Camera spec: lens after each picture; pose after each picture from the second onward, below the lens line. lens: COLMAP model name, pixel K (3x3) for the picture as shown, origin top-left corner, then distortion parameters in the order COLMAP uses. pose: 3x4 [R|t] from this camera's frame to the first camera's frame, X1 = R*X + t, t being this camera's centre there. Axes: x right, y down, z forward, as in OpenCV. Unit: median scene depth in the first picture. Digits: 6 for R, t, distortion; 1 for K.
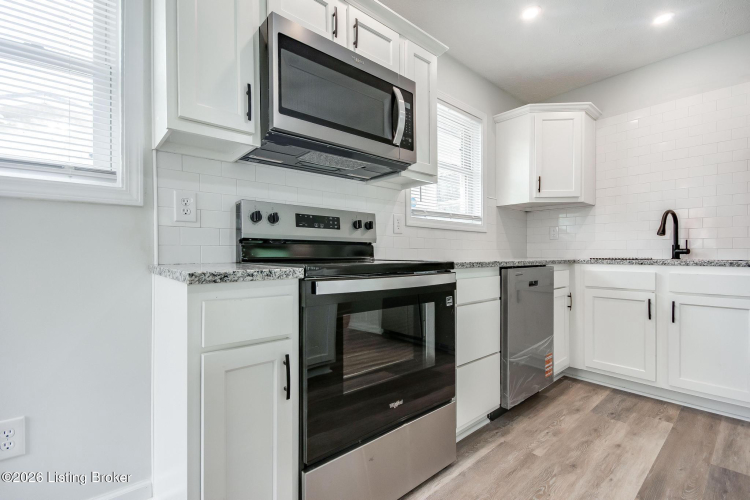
lens RADIAL K [[336.6, 0, 376.6], [0, 336.6, 250.7], [0, 0, 1]] dist [0.023478, -0.017608]
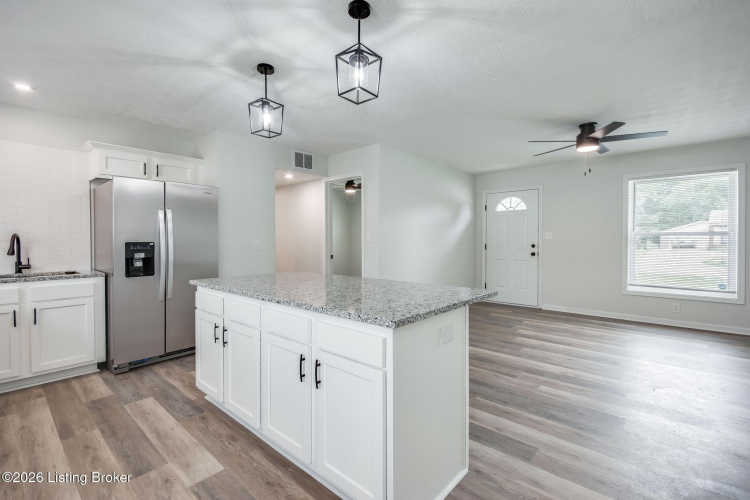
lens RADIAL K [[334.2, 0, 370.8], [0, 334.2, 239.2], [0, 0, 1]] dist [0.000780, -0.000244]
pose [[-0.130057, 0.003094, 0.991502, -0.699747], [-0.001525, 0.999993, -0.003321, -0.140191], [-0.991505, -0.001944, -0.130052, -0.152508]]
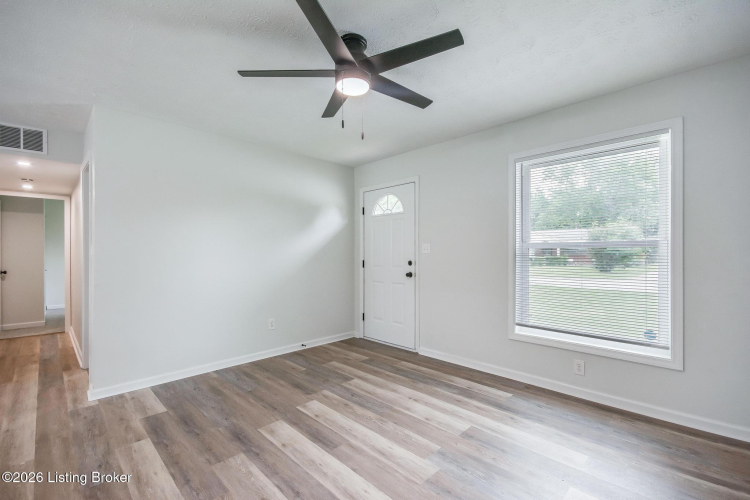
lens RADIAL K [[328.7, 0, 376.5], [0, 328.7, 253.4], [0, 0, 1]] dist [0.001754, -0.000730]
pose [[-0.081482, -0.001553, 0.996674, 0.082222], [-0.001103, 0.999998, 0.001468, -0.158213], [-0.996674, -0.000980, -0.081484, -1.735994]]
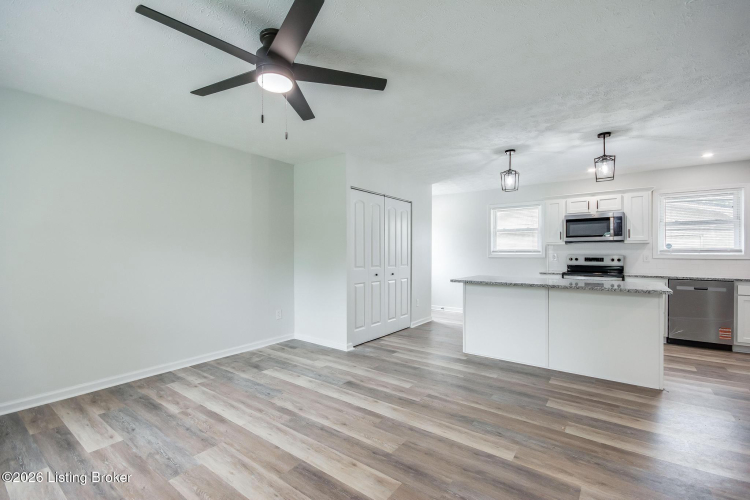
lens RADIAL K [[328.7, 0, 376.5], [0, 328.7, 253.4], [0, 0, 1]] dist [0.001754, -0.000730]
pose [[0.231892, 0.003433, -0.972735, 2.309991], [0.004172, 0.999981, 0.004524, -0.161298], [0.972733, -0.005107, 0.231874, -1.675718]]
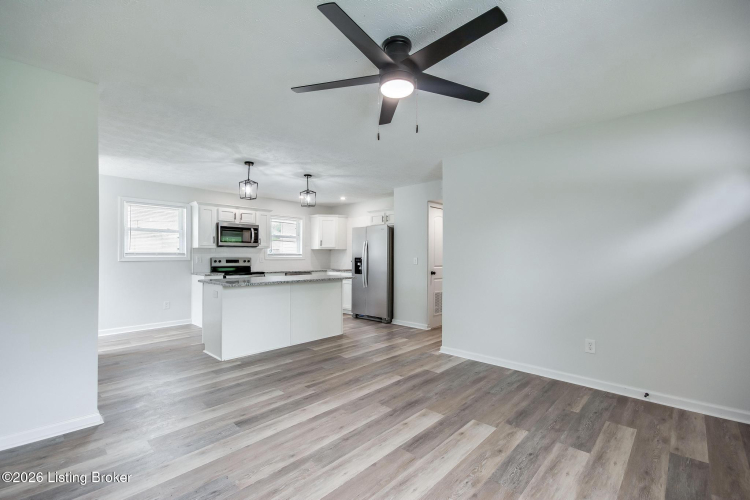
lens RADIAL K [[328.7, 0, 376.5], [0, 328.7, 253.4], [0, 0, 1]] dist [0.001754, -0.000730]
pose [[0.993336, 0.003920, 0.115189, 0.994730], [-0.003599, 0.999989, -0.002993, -0.164822], [-0.115199, 0.002558, 0.993339, -2.818343]]
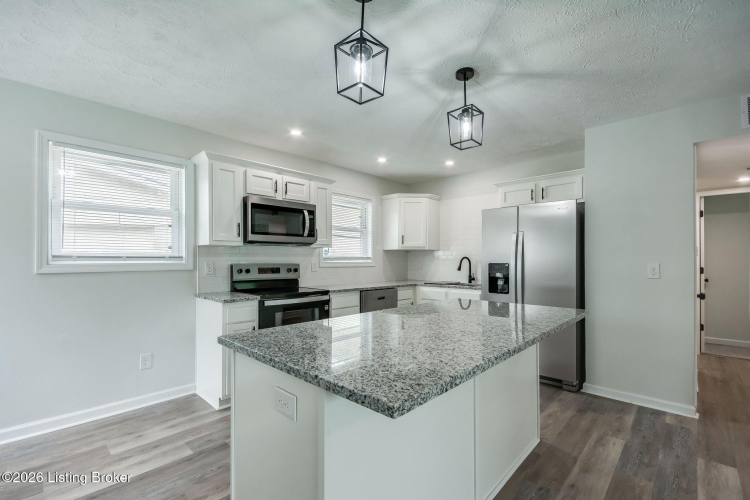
lens RADIAL K [[334.6, 0, 377.2], [0, 334.6, 257.4], [0, 0, 1]] dist [0.000938, 0.000161]
pose [[0.994797, 0.001082, 0.101876, 0.278058], [-0.000779, 0.999995, -0.003012, -0.157438], [-0.101879, 0.002917, 0.994793, -1.117179]]
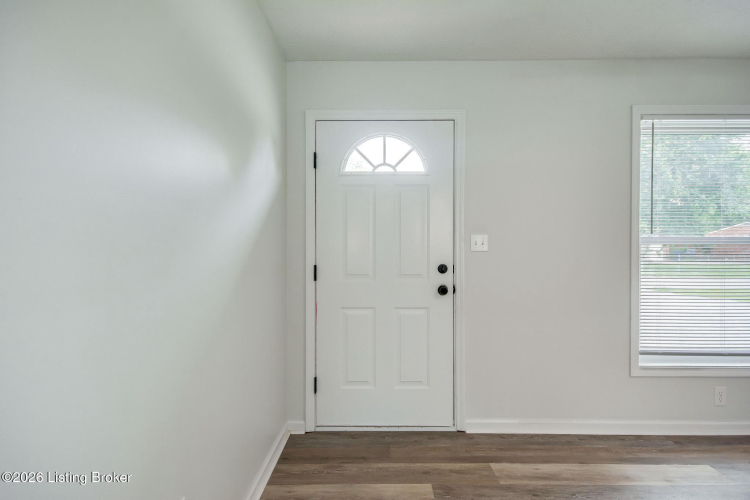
lens RADIAL K [[359.7, 0, 375.0], [0, 359.7, 250.0], [0, 0, 1]] dist [0.015148, -0.000242]
pose [[-0.761157, -0.006490, 0.648536, 1.651881], [-0.002344, 0.999971, 0.007256, -0.167354], [-0.648564, 0.004003, -0.761150, -0.961421]]
